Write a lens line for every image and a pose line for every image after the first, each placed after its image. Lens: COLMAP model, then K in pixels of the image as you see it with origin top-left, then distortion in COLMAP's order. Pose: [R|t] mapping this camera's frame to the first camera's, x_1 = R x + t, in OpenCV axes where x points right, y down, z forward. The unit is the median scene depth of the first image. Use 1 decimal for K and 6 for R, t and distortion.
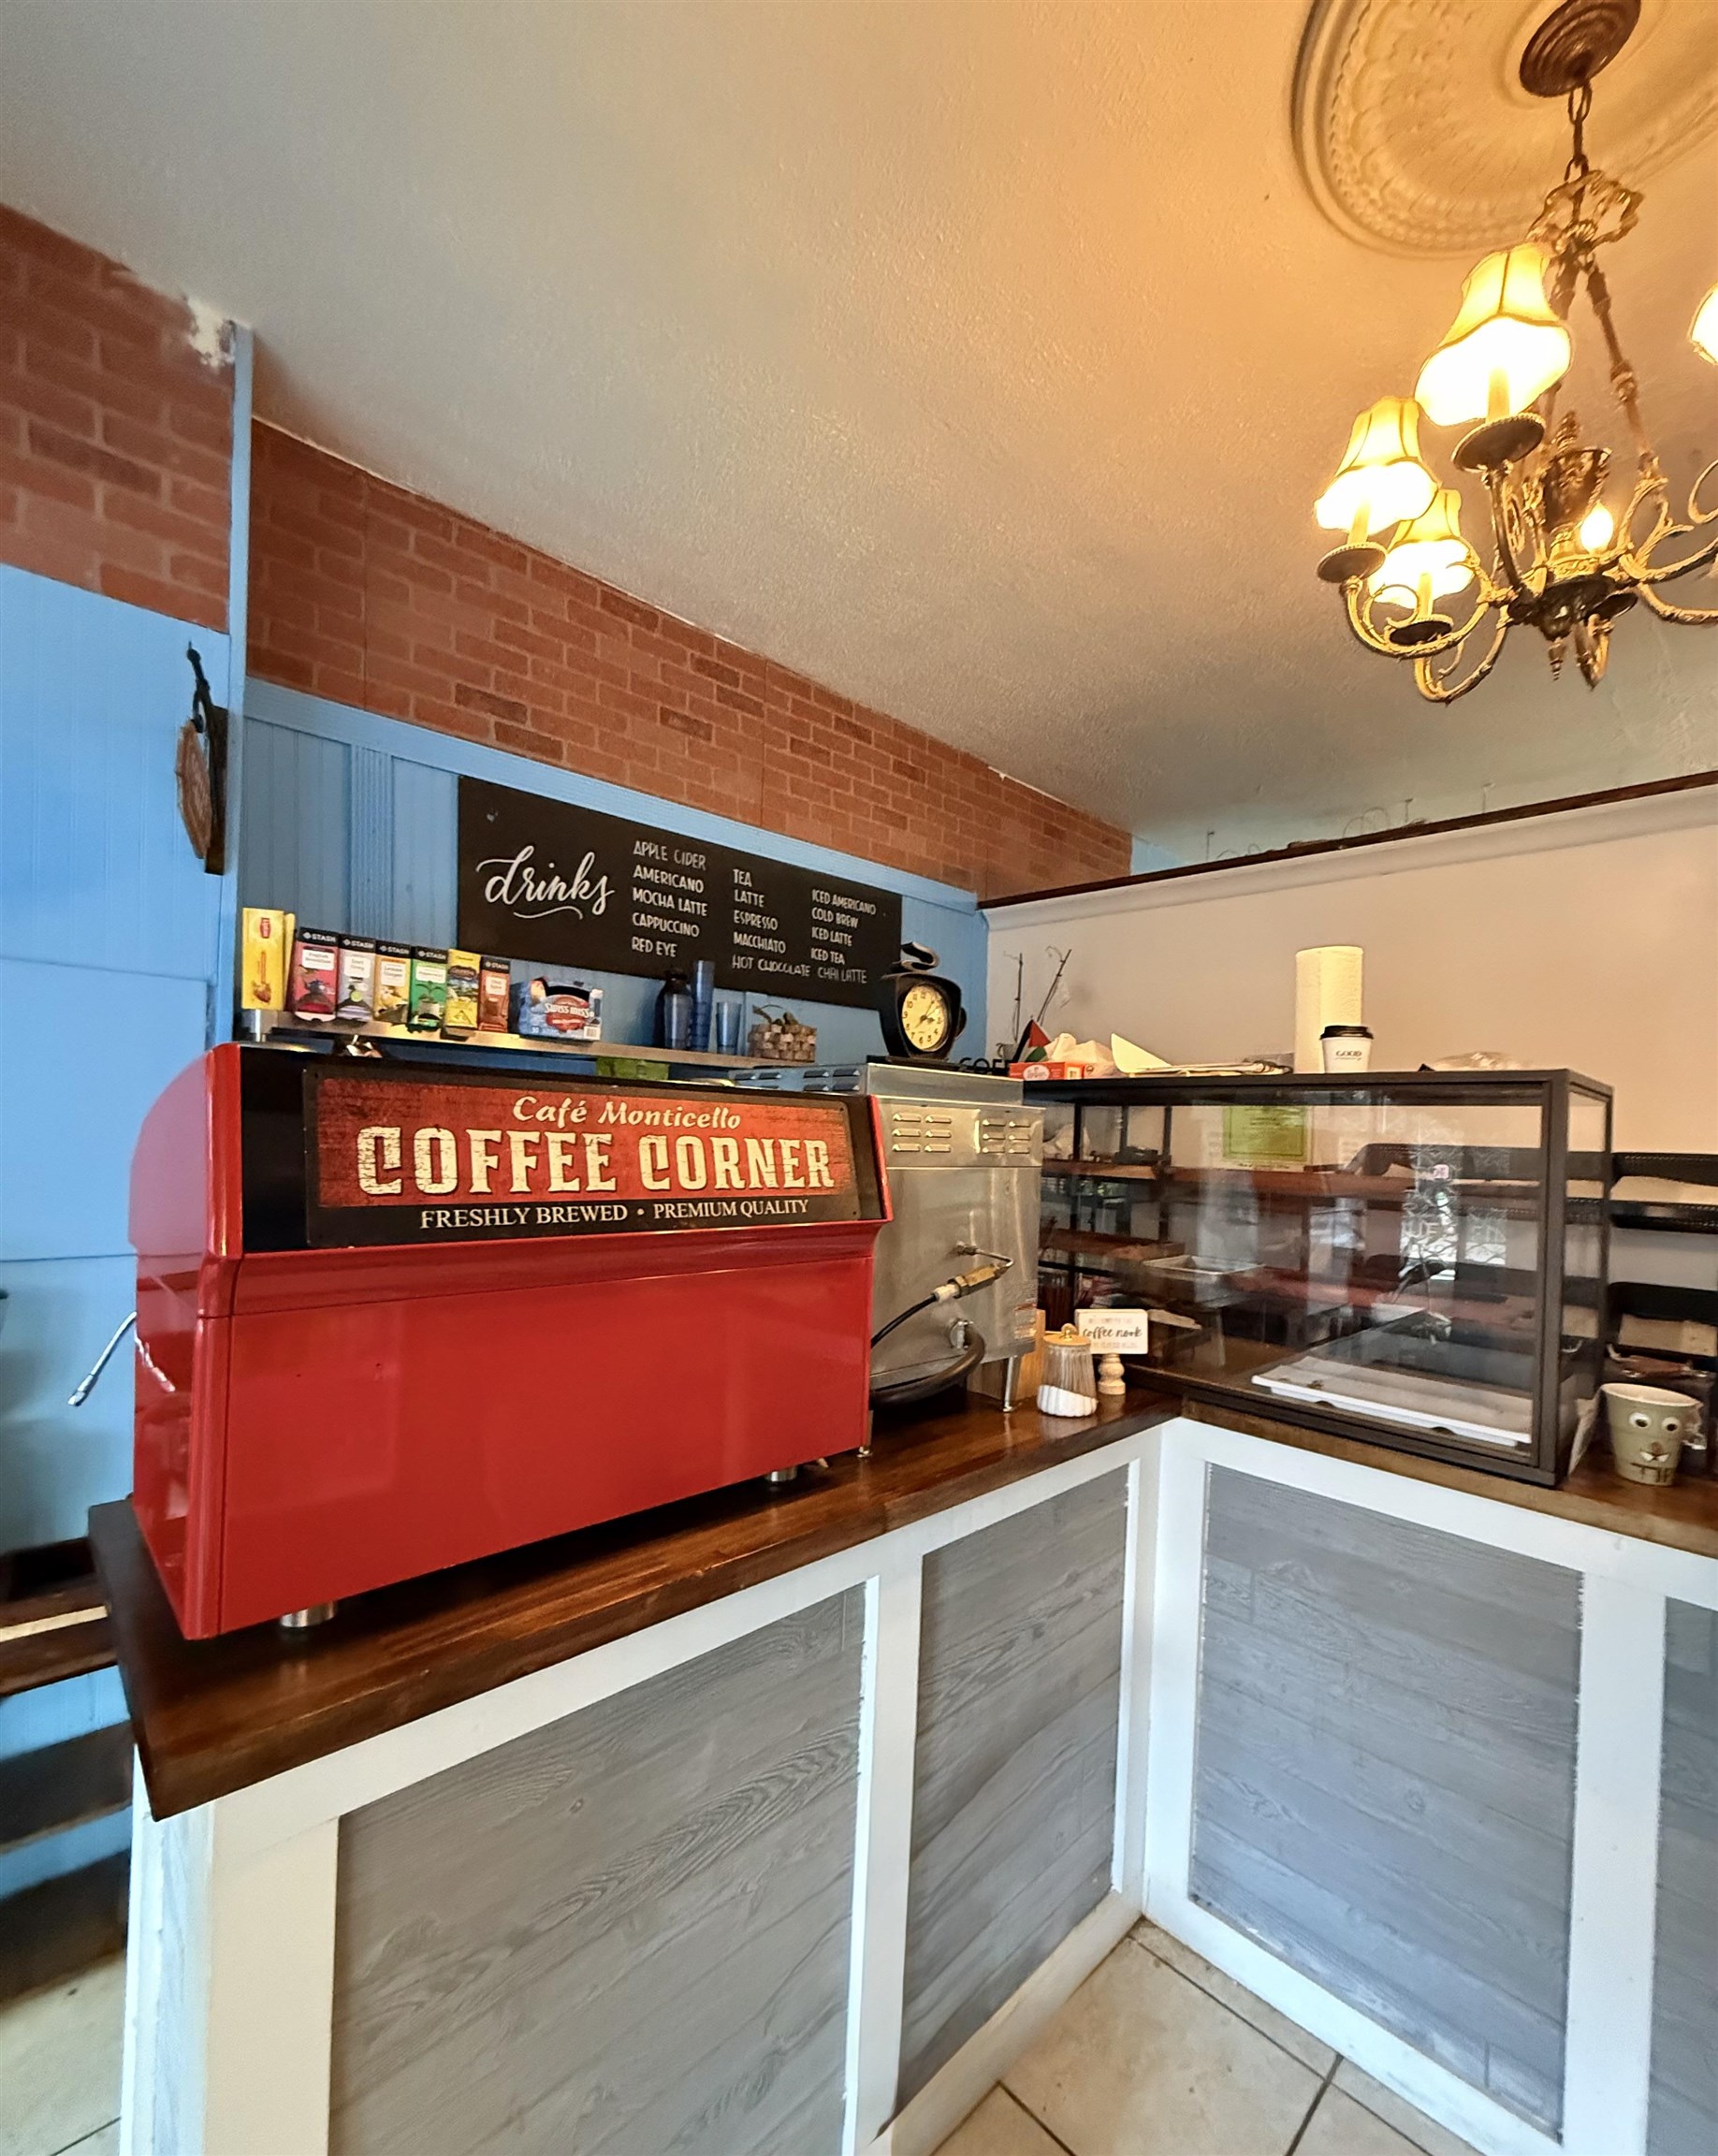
lens RADIAL K [[909.3, 0, 879.6], [0, 909.3, 1138.0], [0, 0, 1]] dist [0.002401, 0.000016]
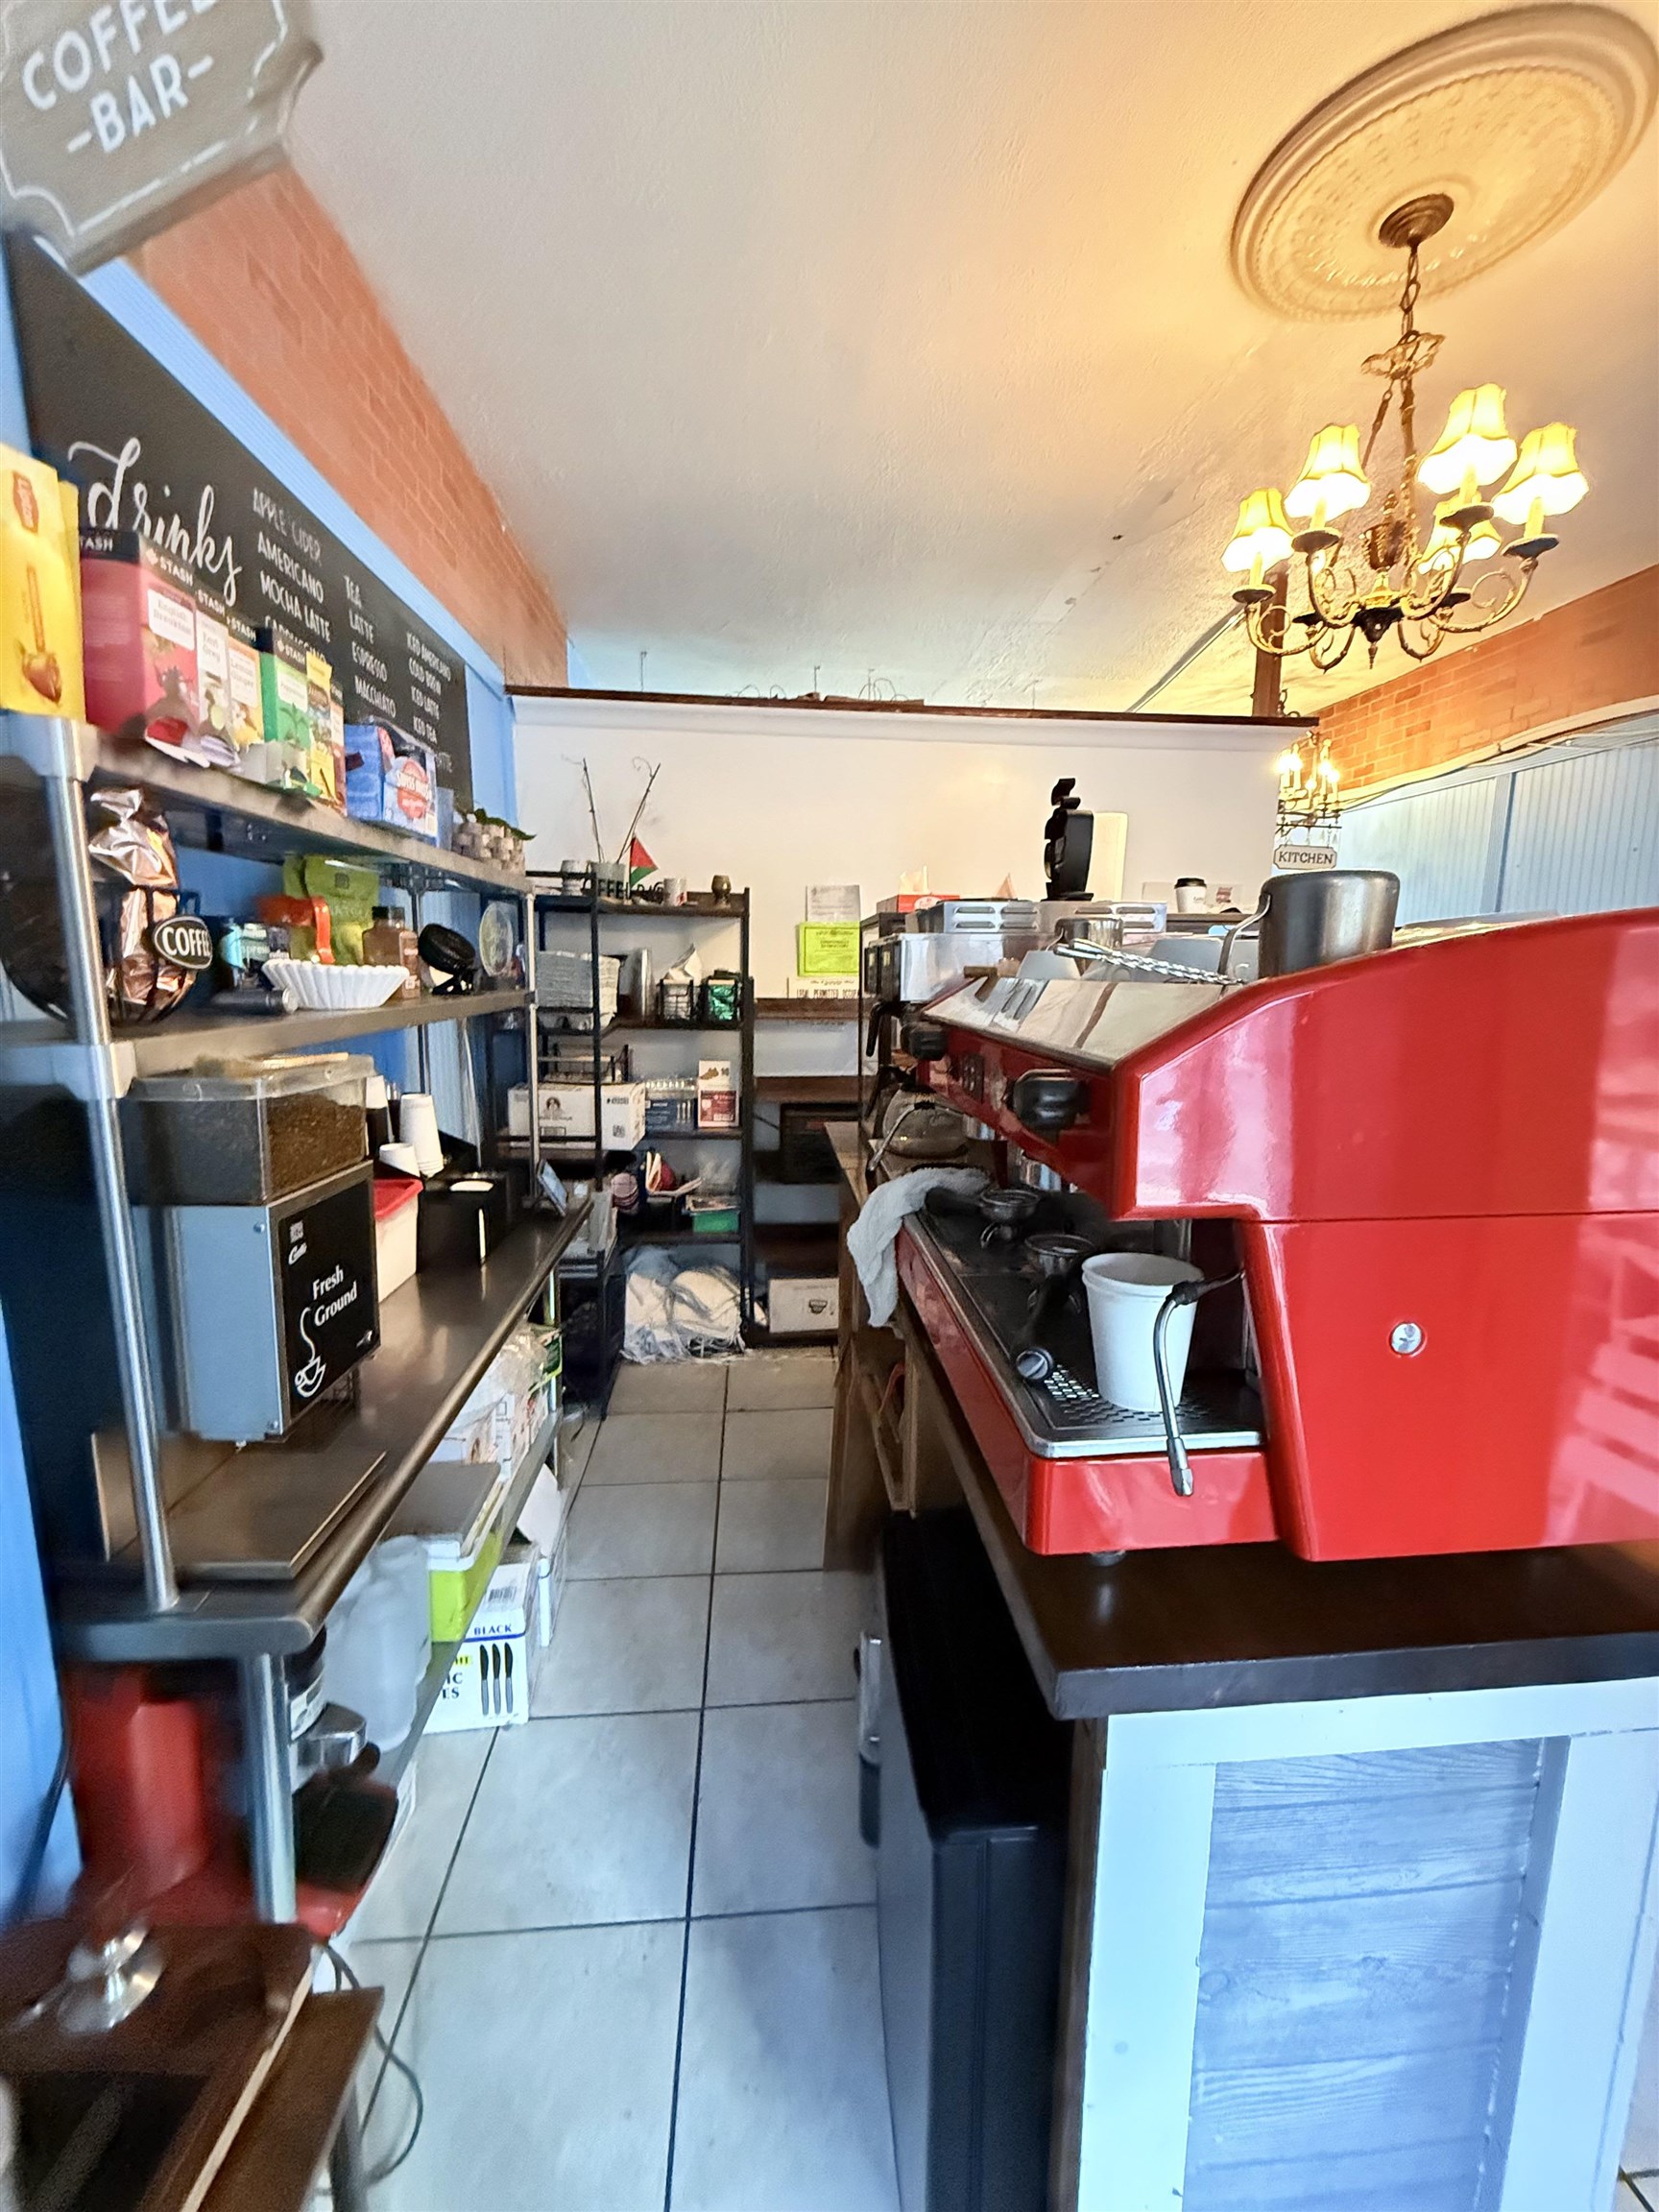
lens RADIAL K [[881.4, 0, 838.5], [0, 881.4, 1091.6], [0, 0, 1]] dist [-0.000286, 0.000154]
pose [[0.635327, -0.142963, 0.758895, -0.555267], [0.025793, 0.986095, 0.164170, -0.022242], [-0.771813, -0.084727, 0.630180, 0.328549]]
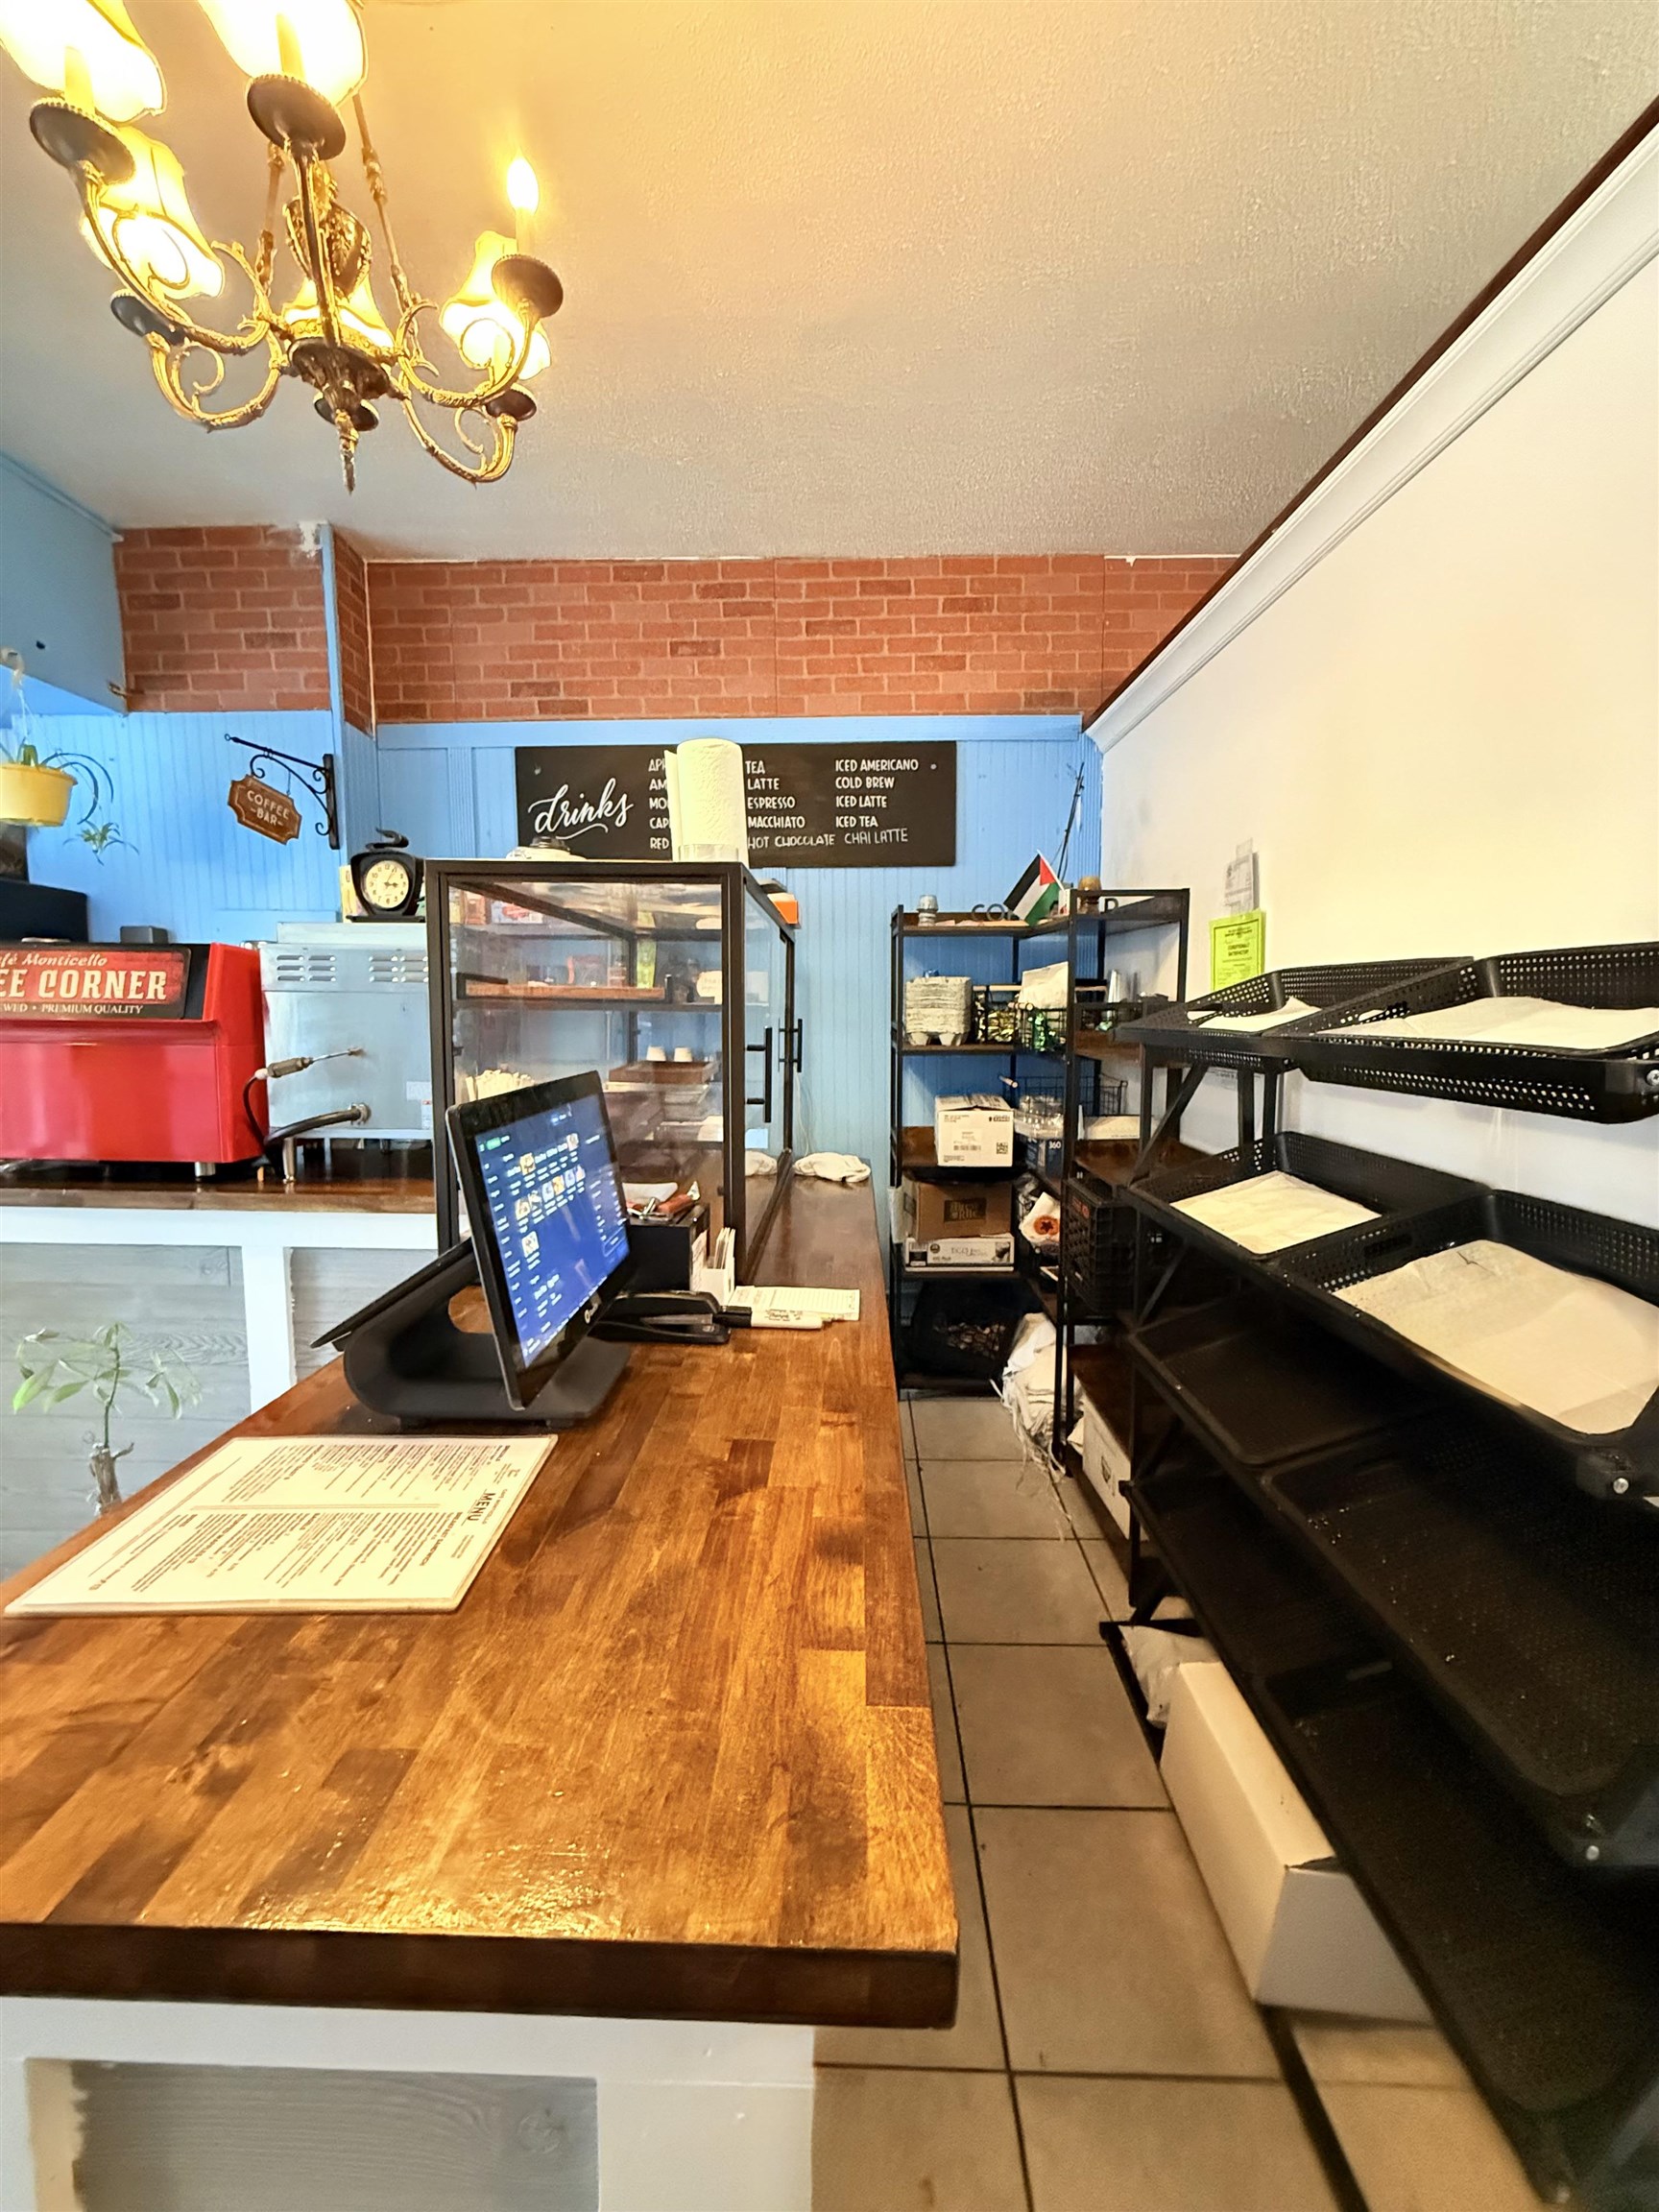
lens RADIAL K [[881.4, 0, 831.7], [0, 881.4, 1100.6], [0, 0, 1]] dist [-0.000286, 0.000154]
pose [[0.703743, 0.048686, -0.708784, 0.854211], [0.009950, 0.996876, 0.078354, 0.054182], [0.710385, -0.062193, 0.701060, 0.314322]]
